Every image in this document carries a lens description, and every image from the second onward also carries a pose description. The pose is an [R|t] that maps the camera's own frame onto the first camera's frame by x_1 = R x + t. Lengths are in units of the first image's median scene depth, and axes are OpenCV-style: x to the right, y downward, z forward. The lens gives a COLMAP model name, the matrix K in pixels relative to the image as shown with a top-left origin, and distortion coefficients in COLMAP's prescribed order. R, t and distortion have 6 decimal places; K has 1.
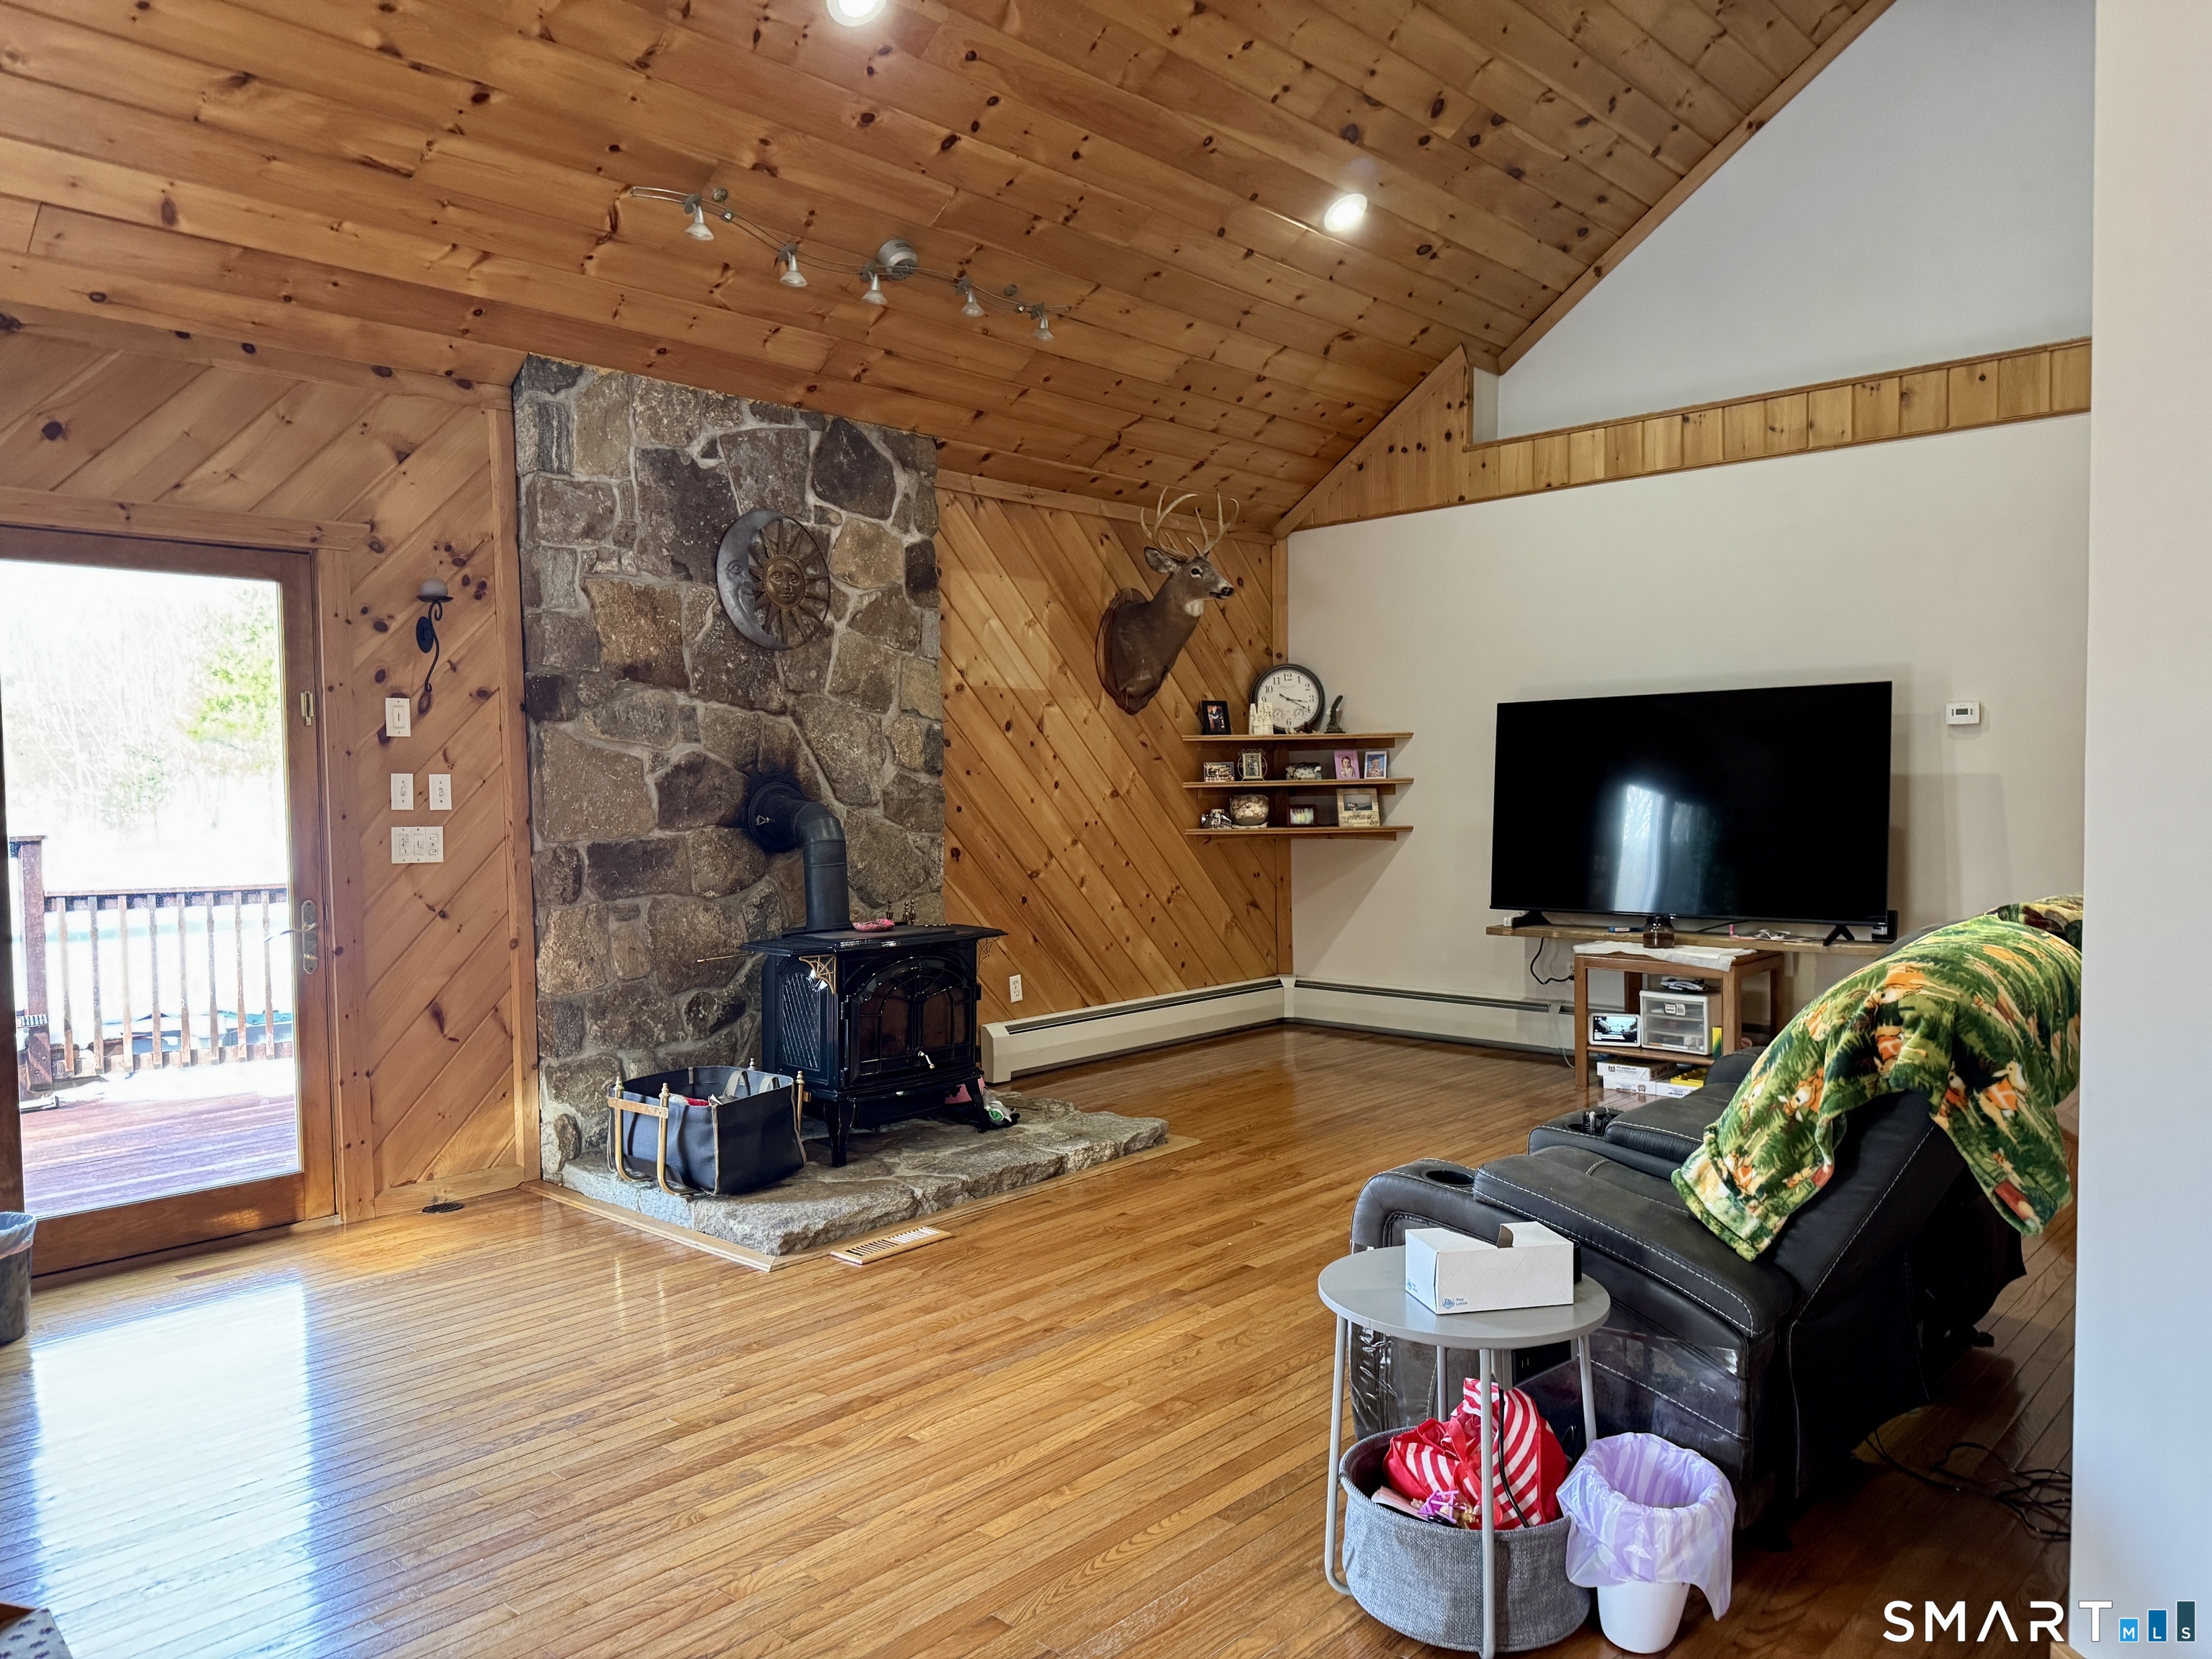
lens RADIAL K [[1545.2, 0, 1098.2], [0, 1545.2, 850.0], [0, 0, 1]] dist [0.063024, -0.007070]
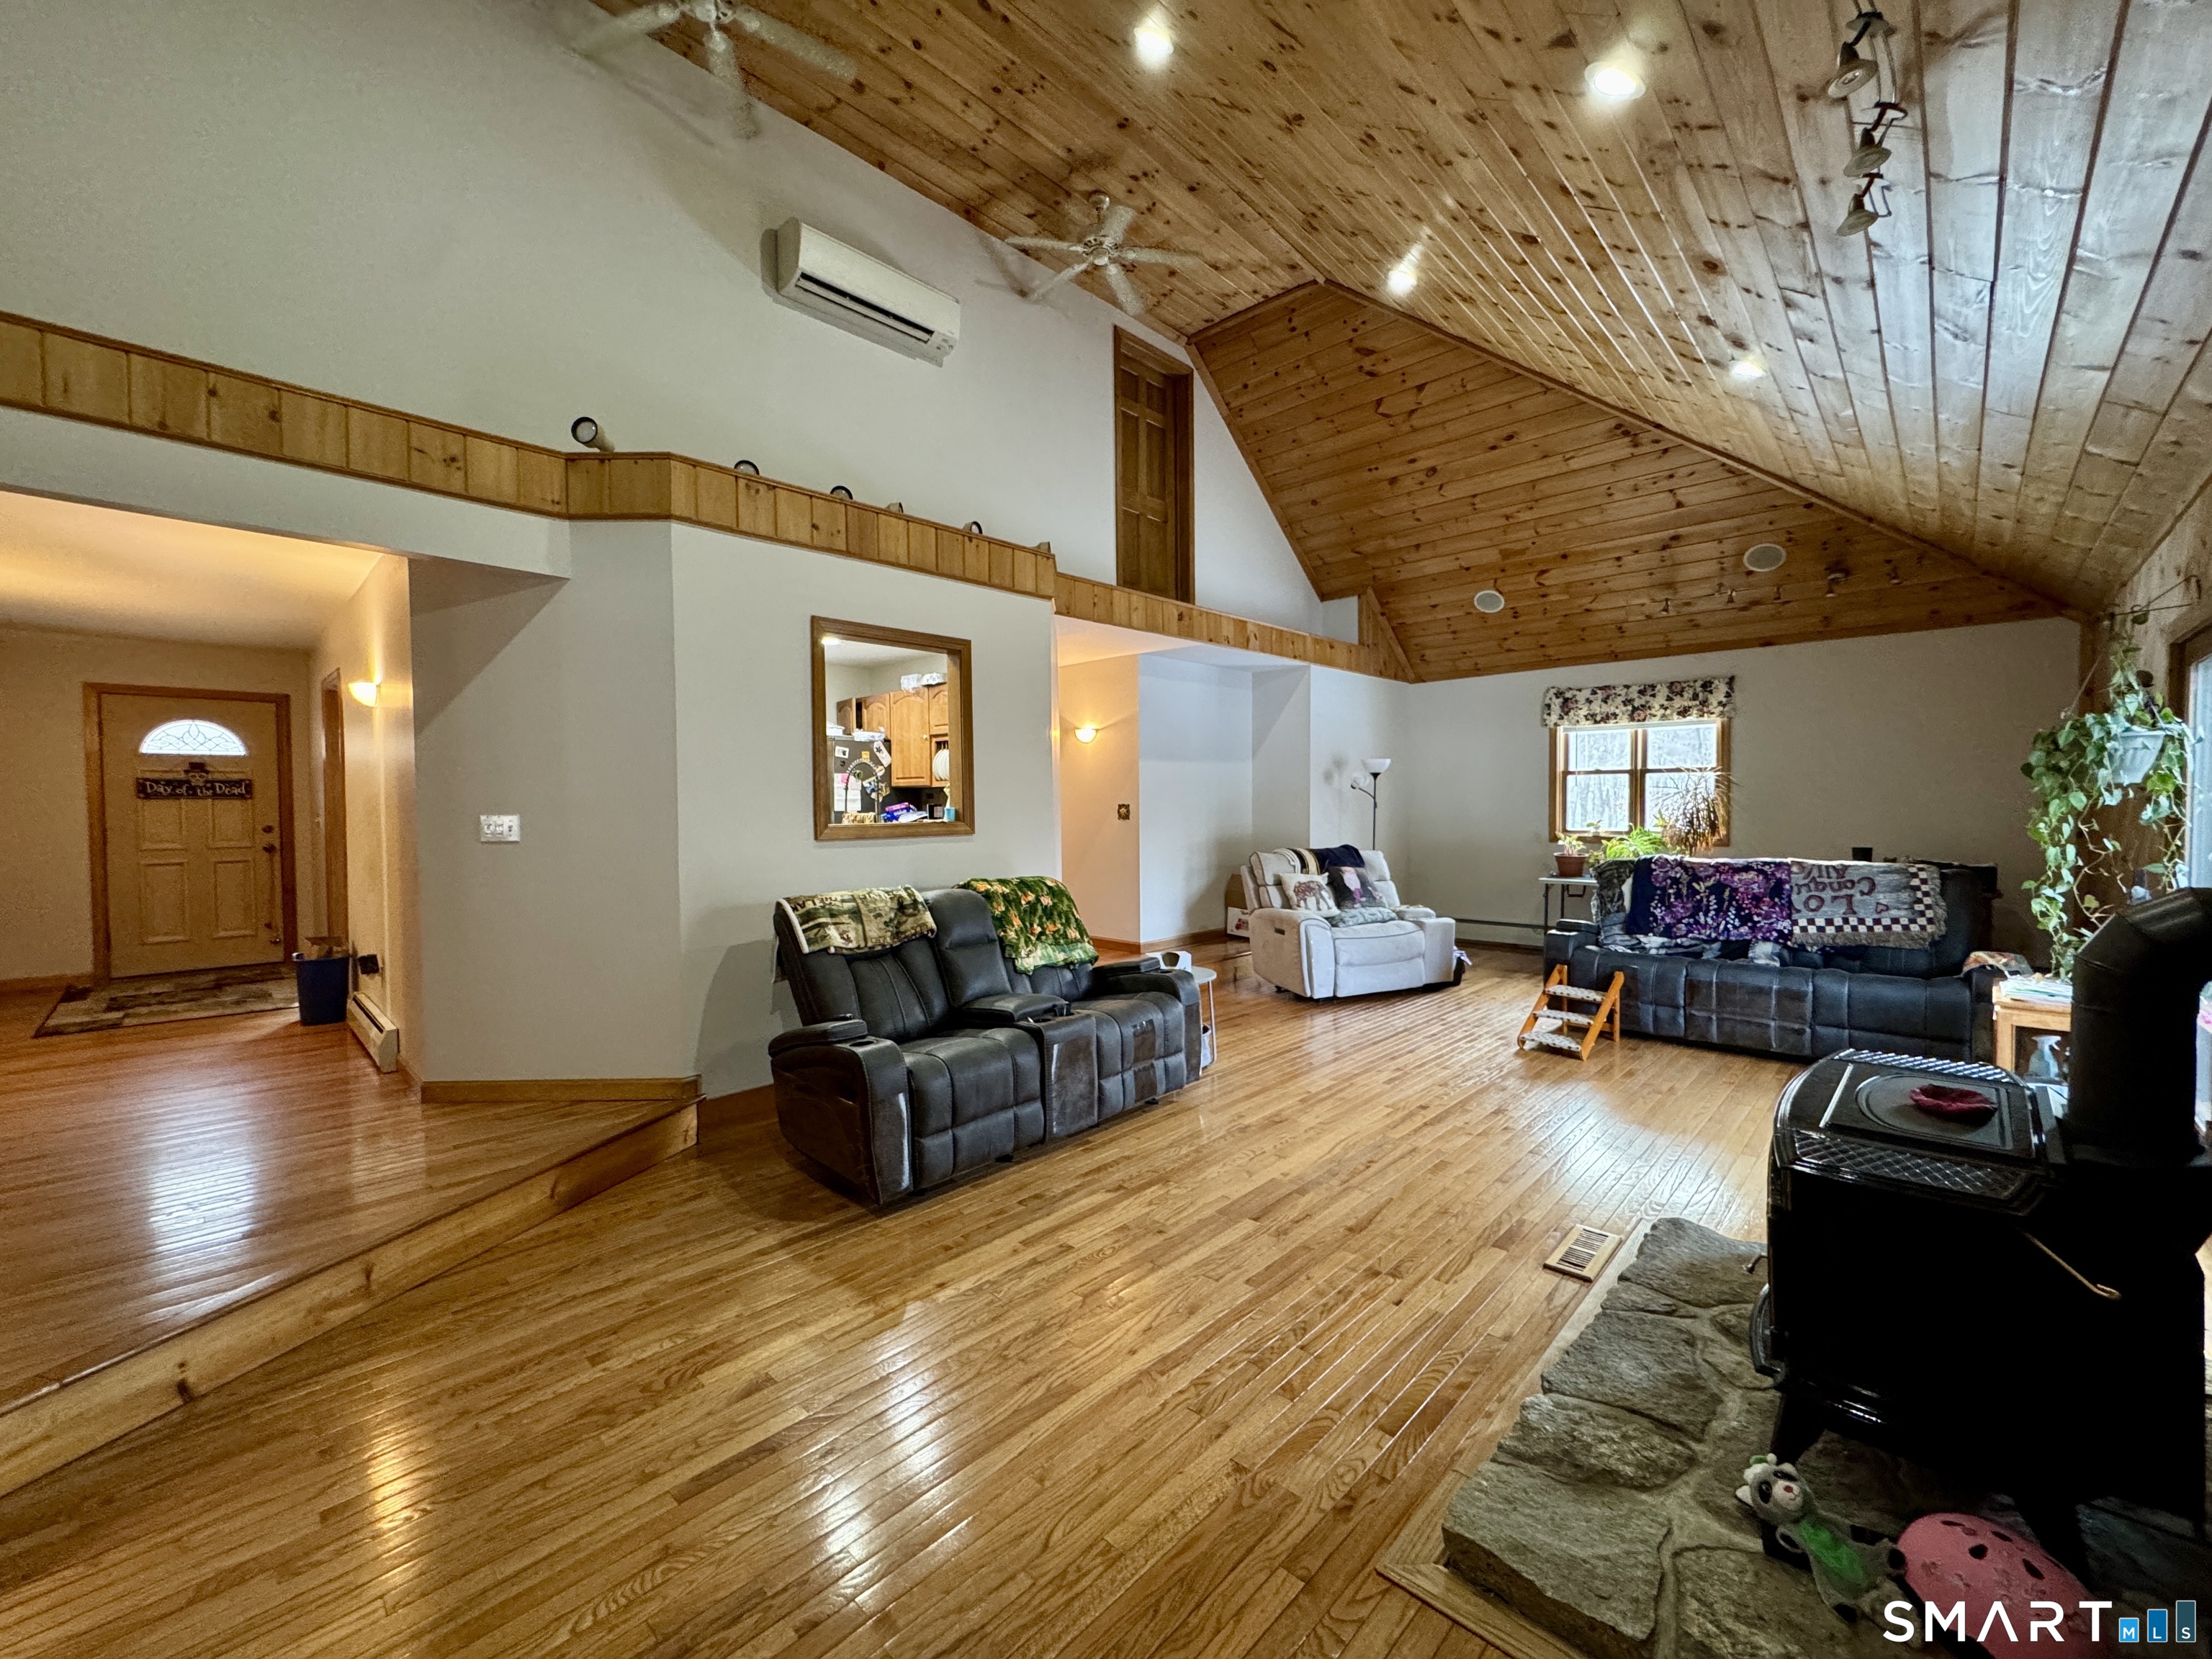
lens RADIAL K [[882.3, 0, 1101.1], [0, 882.3, 826.6], [0, 0, 1]] dist [-0.000929, -0.000950]
pose [[-0.999314, 0.022156, 0.029663, 0.135847], [0.024241, 0.997119, 0.071874, -0.073167], [-0.027985, 0.072543, -0.996973, 1.195790]]
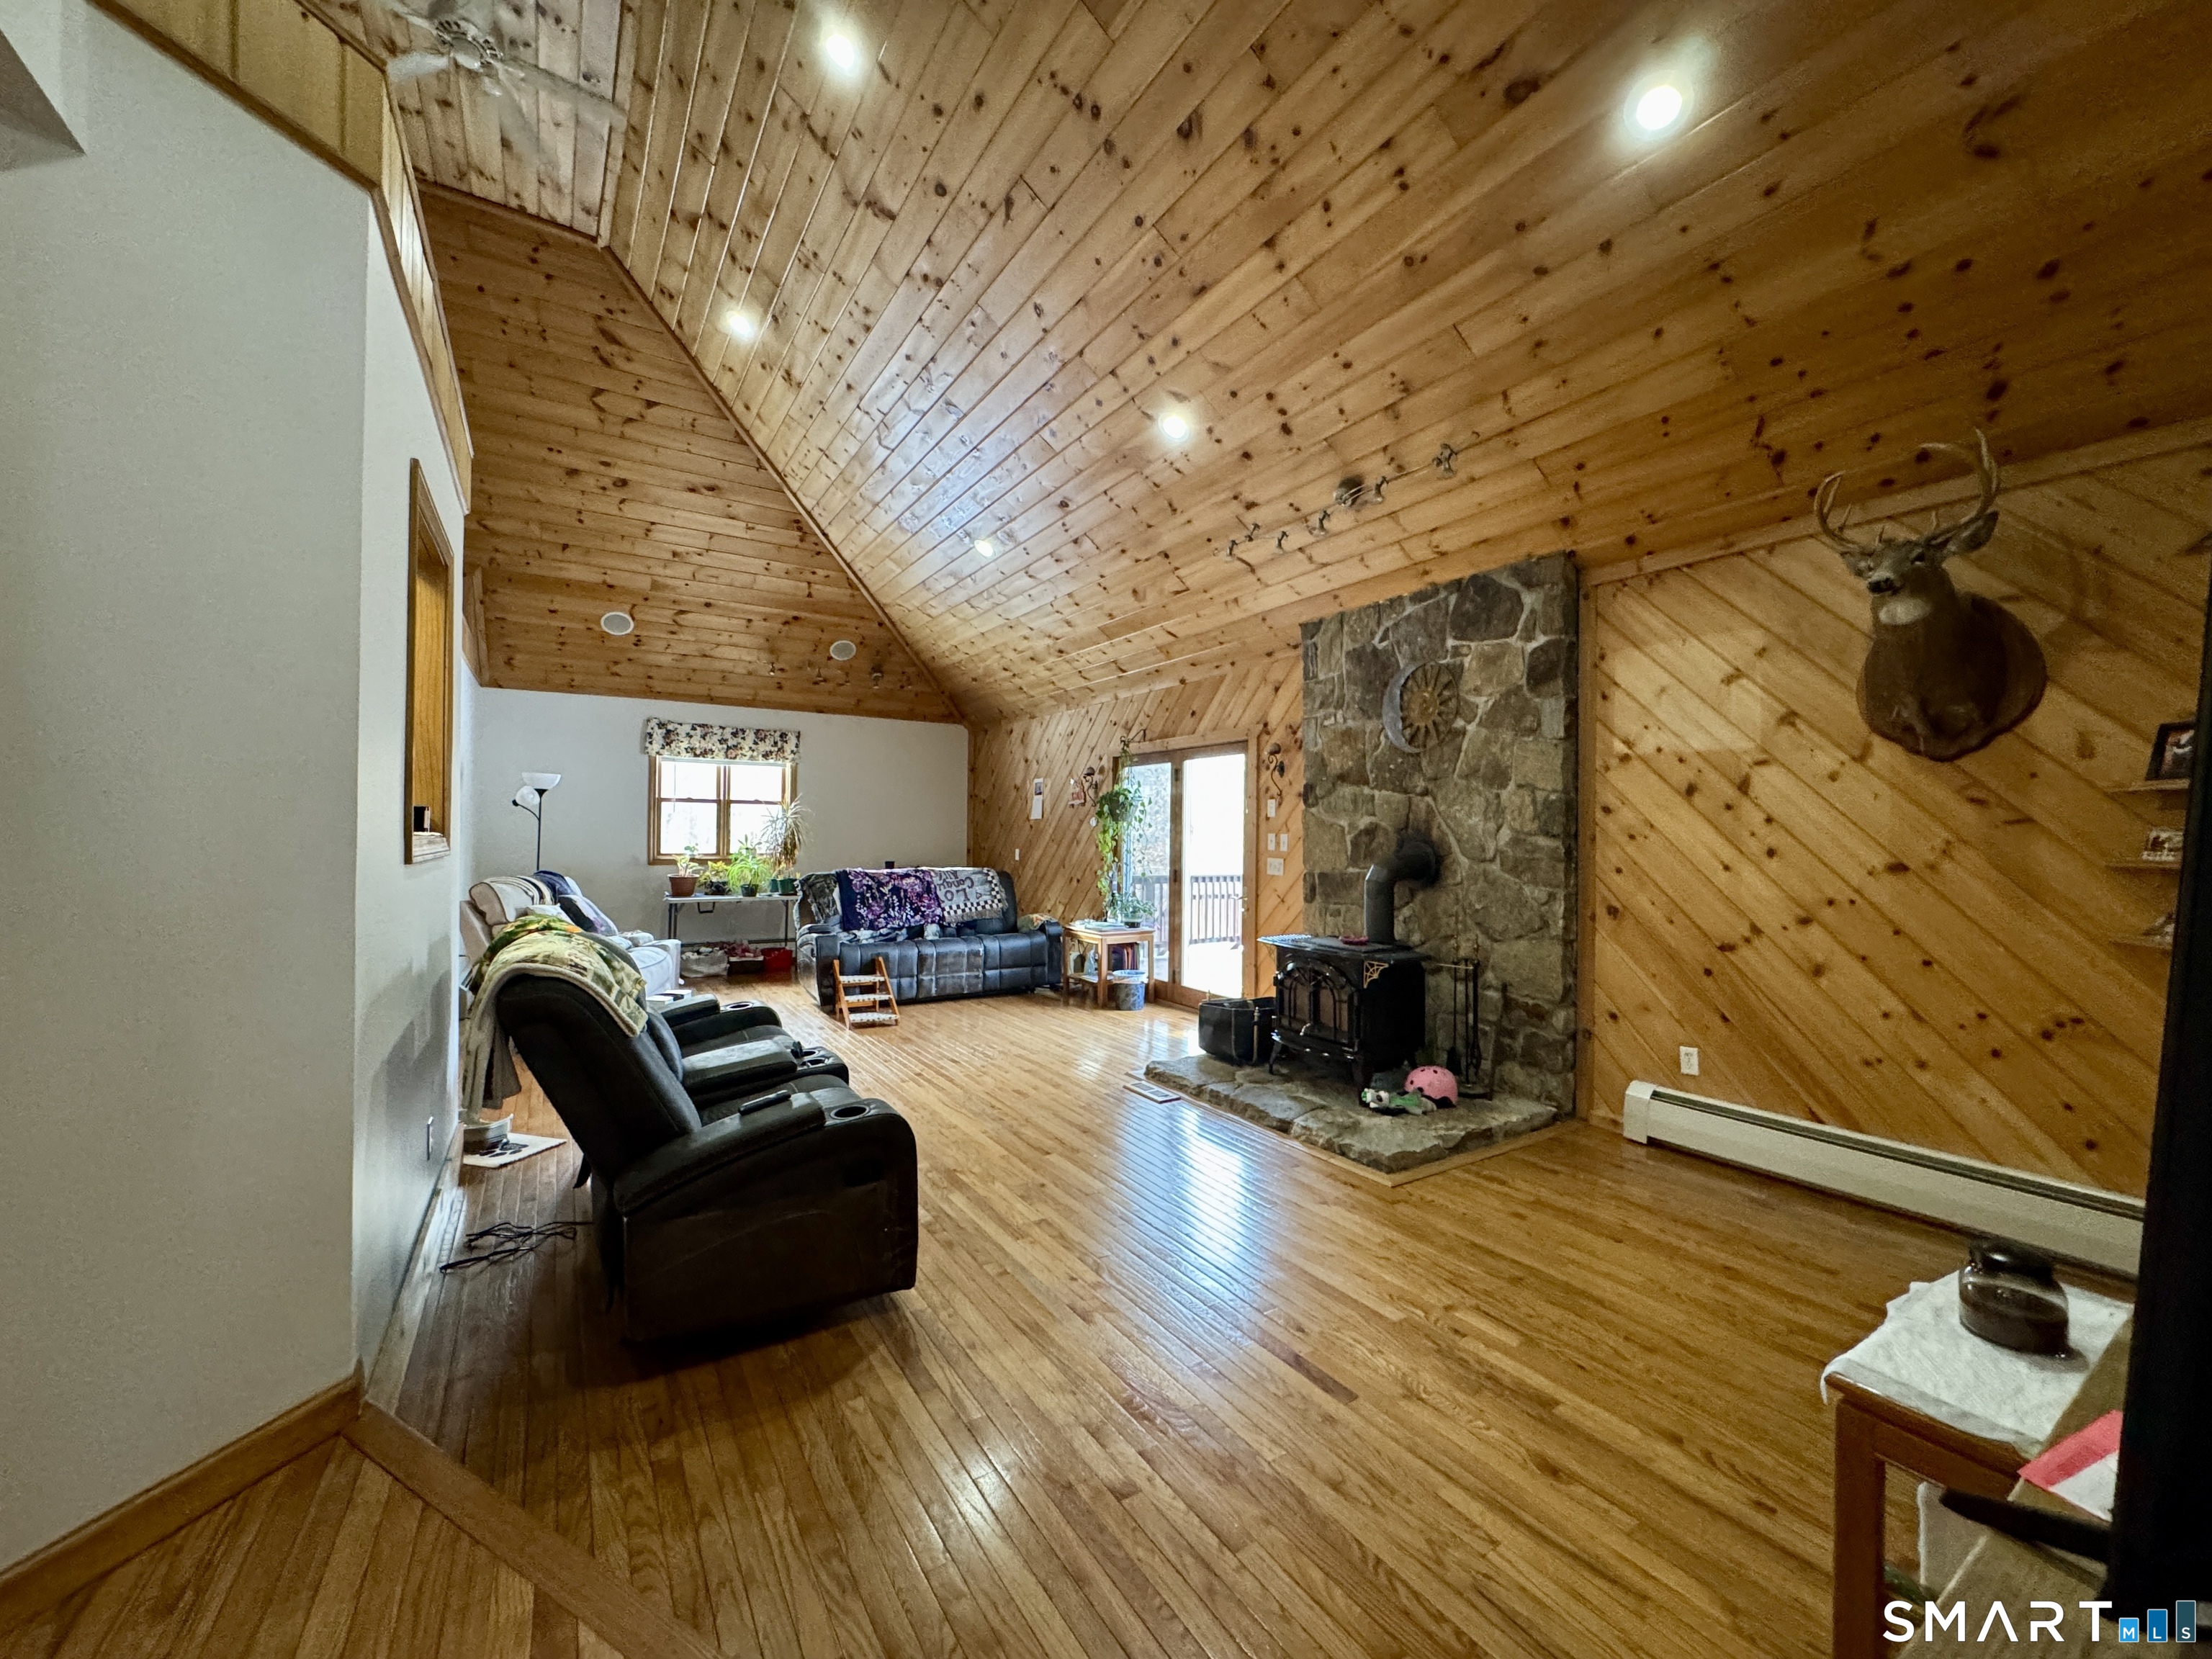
lens RADIAL K [[882.3, 0, 1109.3], [0, 882.3, 826.4], [0, 0, 1]] dist [-0.000929, -0.000950]
pose [[-0.268996, 0.002177, -0.963139, 0.658947], [-0.048353, 0.998706, 0.015762, -0.054829], [0.961927, 0.050811, -0.268542, 0.904947]]
